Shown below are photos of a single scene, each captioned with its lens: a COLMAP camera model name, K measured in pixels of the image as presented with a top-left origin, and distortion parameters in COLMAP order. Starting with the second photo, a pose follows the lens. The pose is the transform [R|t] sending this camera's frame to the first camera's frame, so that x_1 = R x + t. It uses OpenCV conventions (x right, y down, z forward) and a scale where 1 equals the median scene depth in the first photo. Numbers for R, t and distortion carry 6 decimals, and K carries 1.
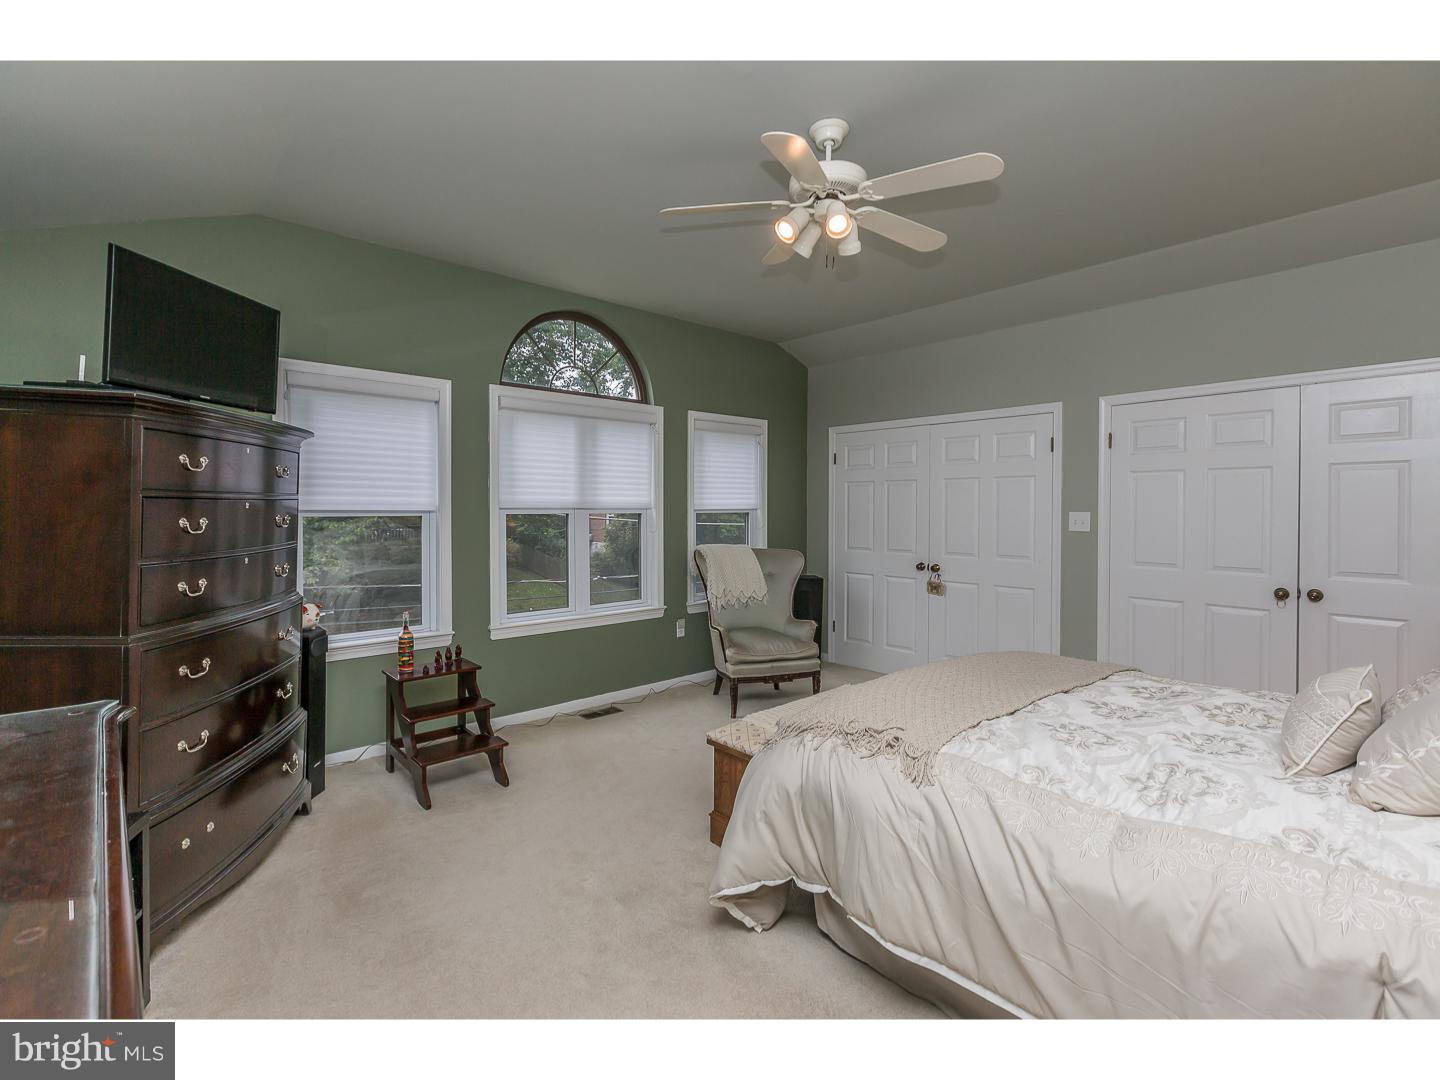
lens RADIAL K [[652.8, 0, 718.7], [0, 652.8, 512.6], [0, 0, 1]] dist [0.000673, 0.000107]
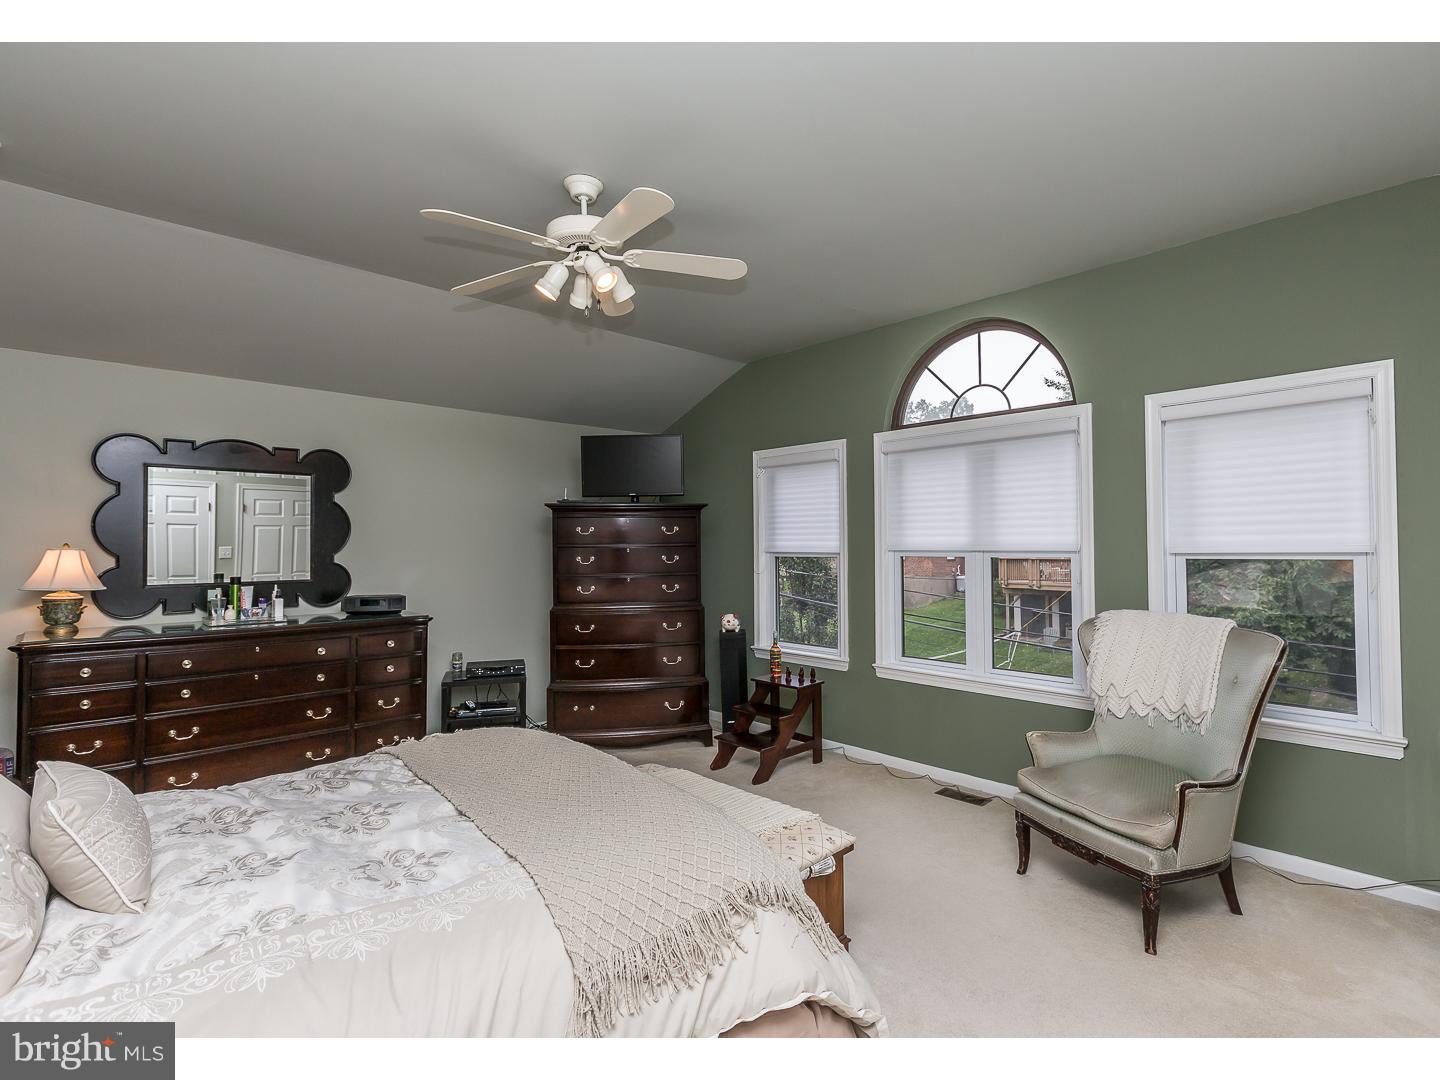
lens RADIAL K [[698.5, 0, 714.7], [0, 698.5, 534.0], [0, 0, 1]] dist [-0.000574, 0.000130]
pose [[0.003500, -0.020462, -0.999785, 0.756628], [-0.003365, 0.999785, -0.020474, -0.009087], [0.999988, 0.003436, 0.003430, 0.716974]]
